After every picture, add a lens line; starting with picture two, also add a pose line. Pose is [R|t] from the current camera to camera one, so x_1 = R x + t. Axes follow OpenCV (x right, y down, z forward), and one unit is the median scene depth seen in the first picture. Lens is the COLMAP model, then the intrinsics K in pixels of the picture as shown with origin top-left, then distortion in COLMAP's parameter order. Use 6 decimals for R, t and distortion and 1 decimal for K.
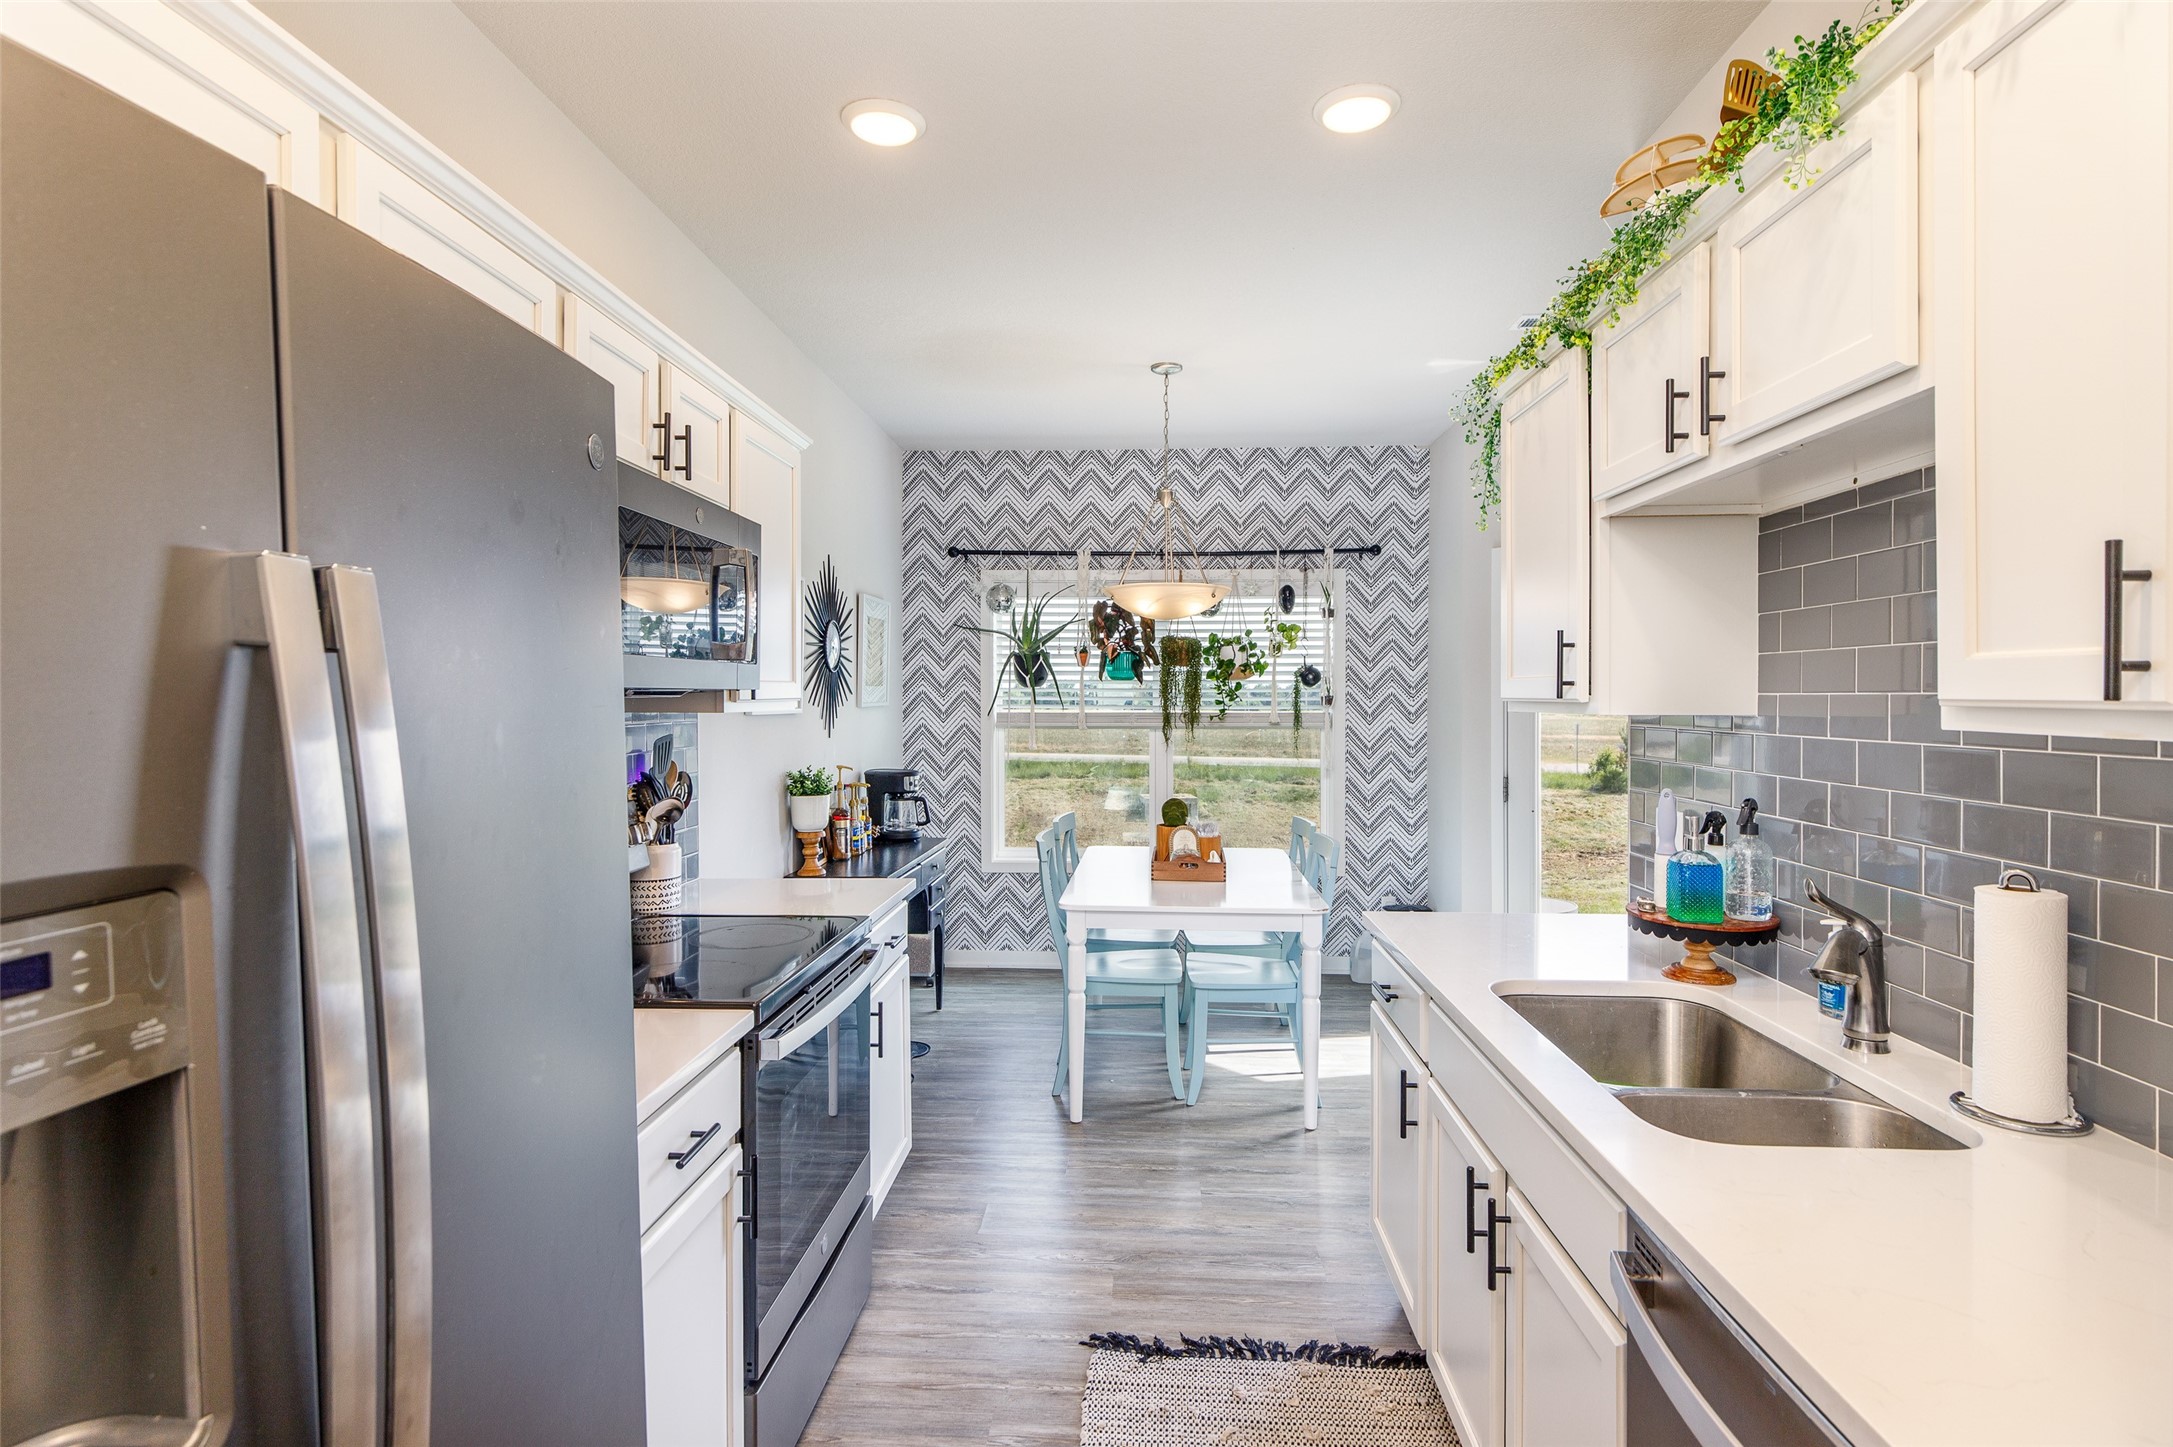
lens RADIAL K [[1088.0, 0, 1088.6], [0, 1088.0, 722.0], [0, 0, 1]] dist [0.001043, -0.001615]
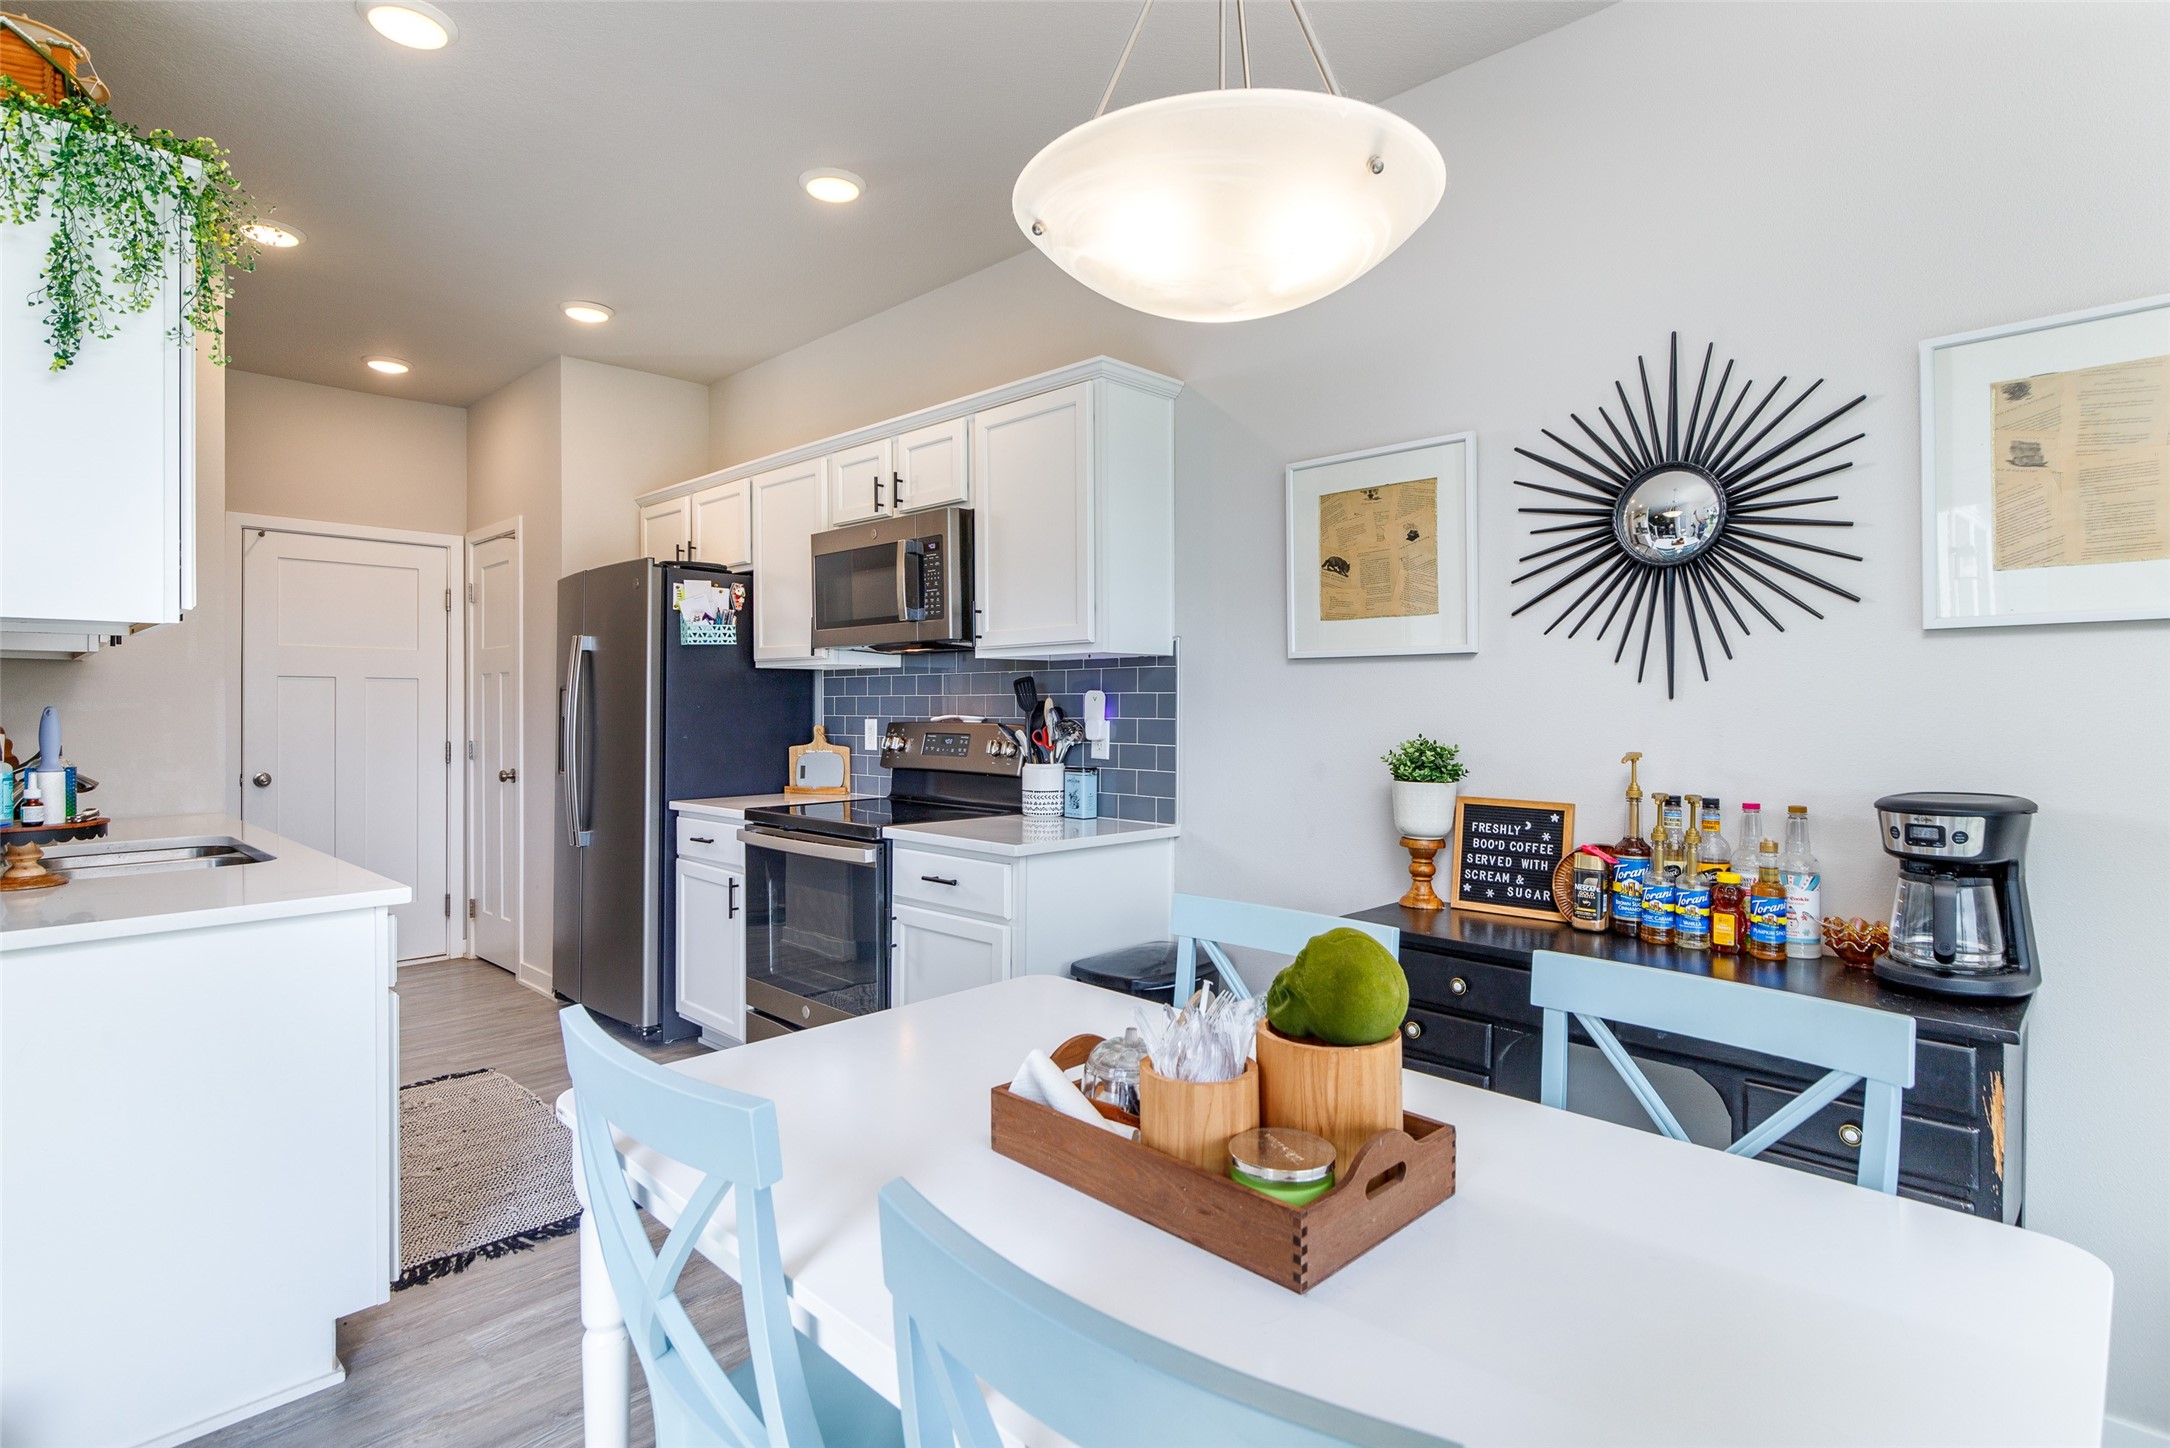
lens RADIAL K [[1086.5, 0, 1092.7], [0, 1086.5, 719.0], [0, 0, 1]] dist [0.001043, -0.001615]
pose [[-0.646012, 0.013814, -0.763202, 0.250927], [-0.013901, 0.999458, 0.029857, 0.009525], [0.763201, 0.029897, -0.645470, 0.887884]]
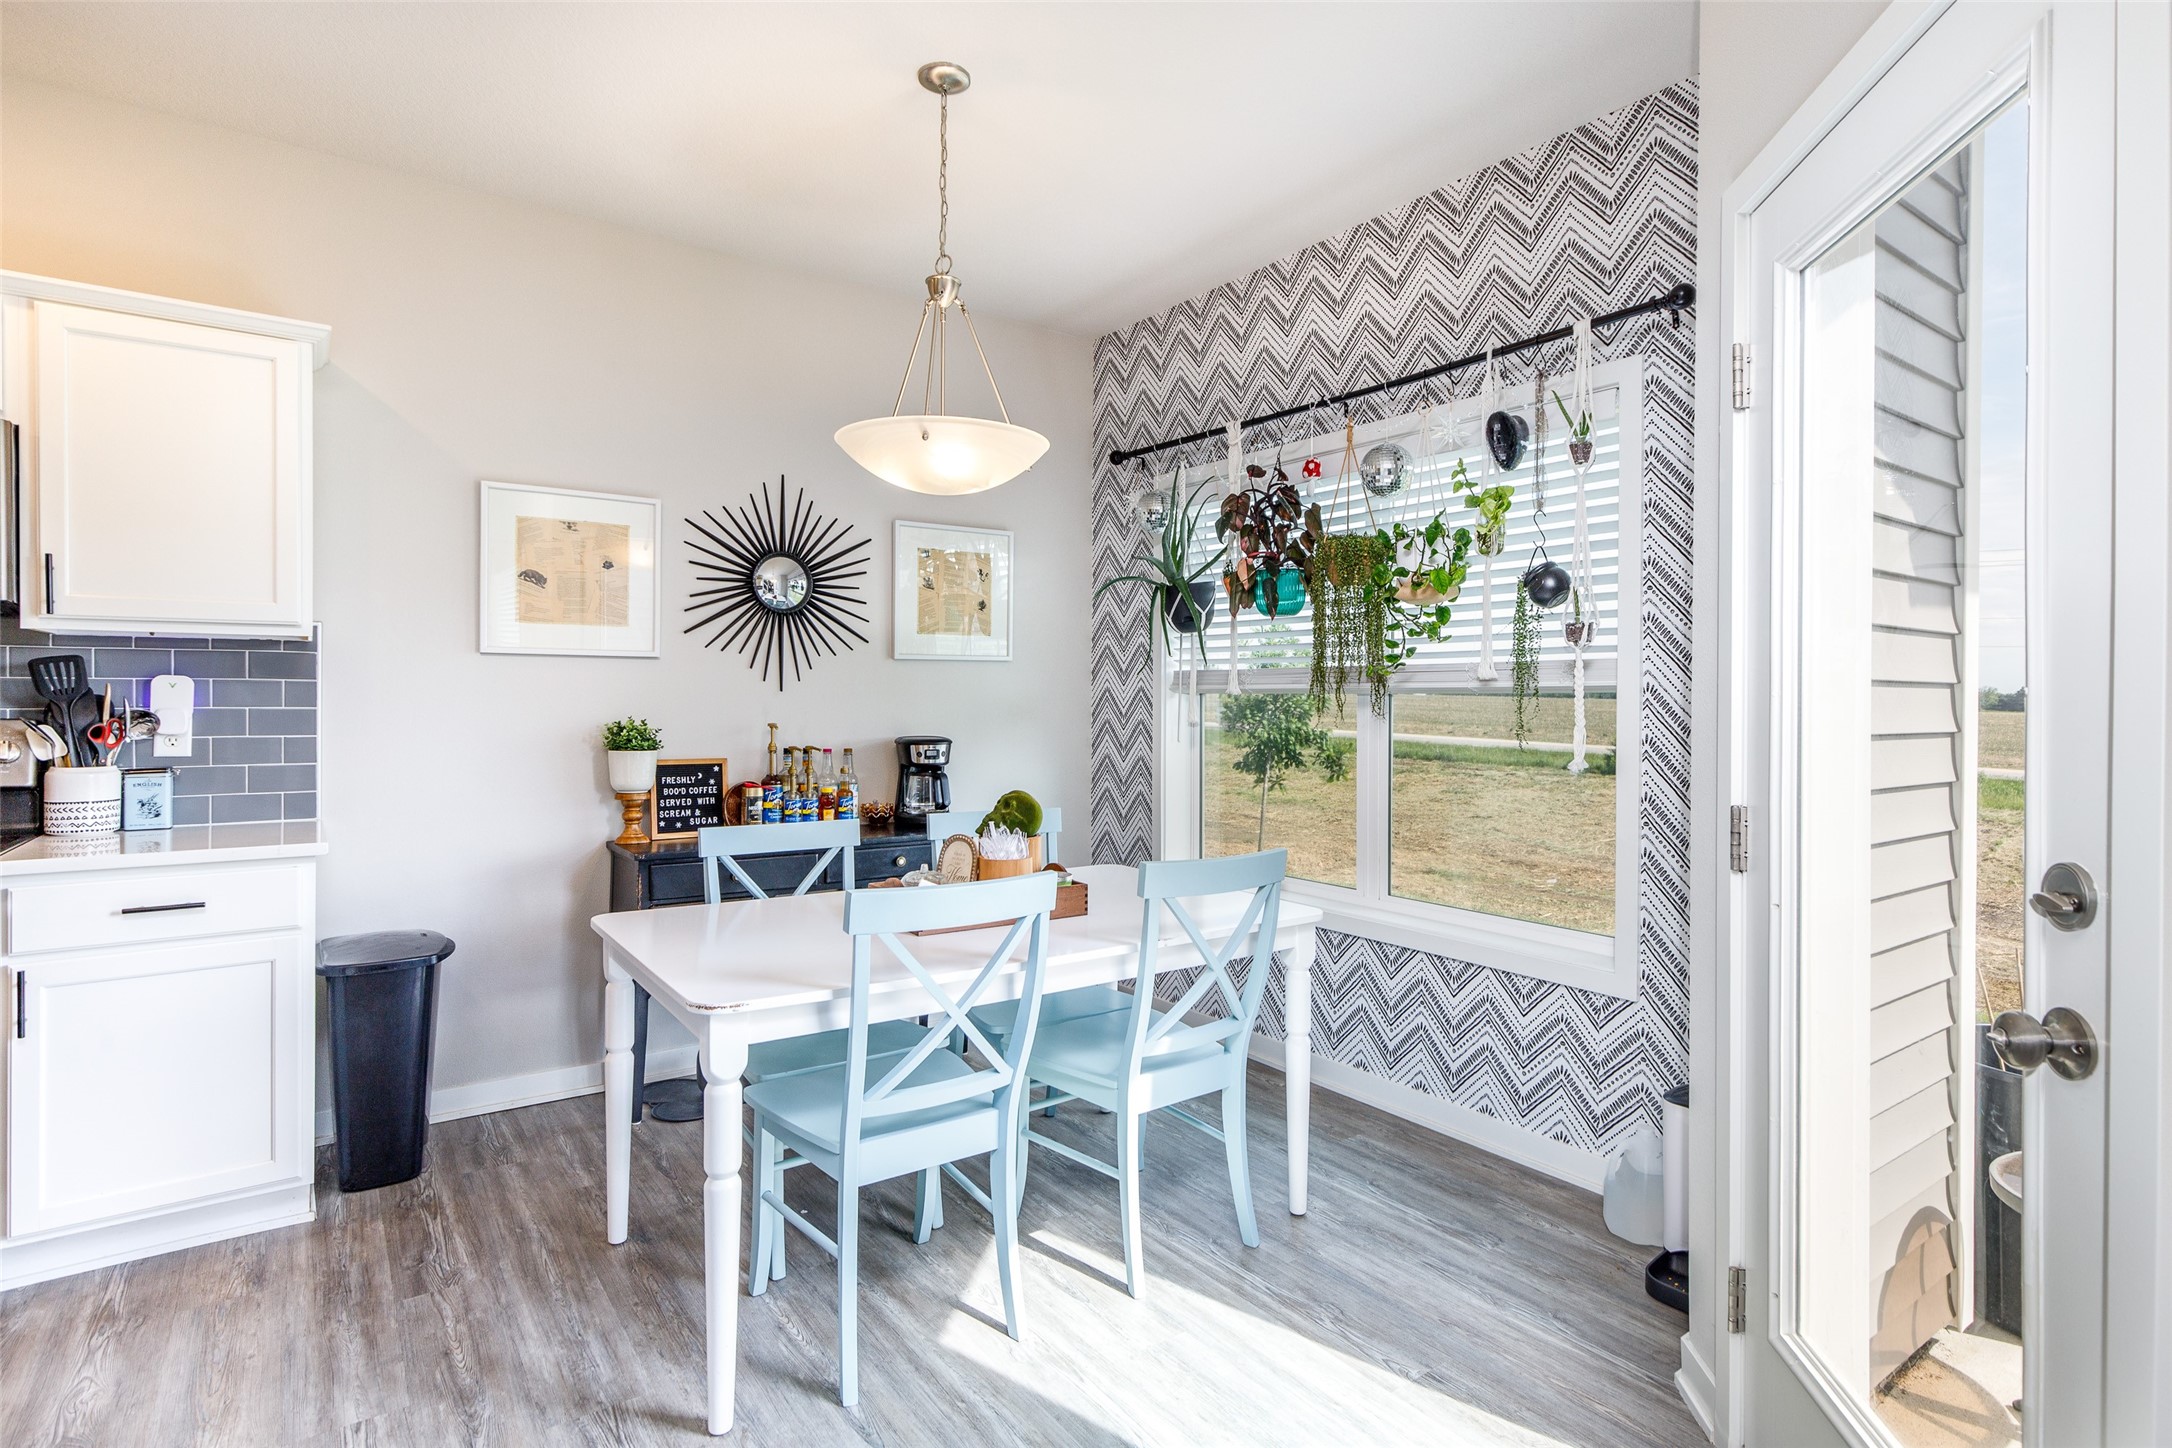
lens RADIAL K [[1087.5, 0, 1107.0], [0, 1087.5, 713.9], [0, 0, 1]] dist [0.001043, -0.001615]
pose [[0.637553, 0.014861, -0.770263, 0.456675], [-0.019967, 0.999797, 0.002763, 0.019281], [0.770148, 0.013618, 0.637720, 0.519533]]
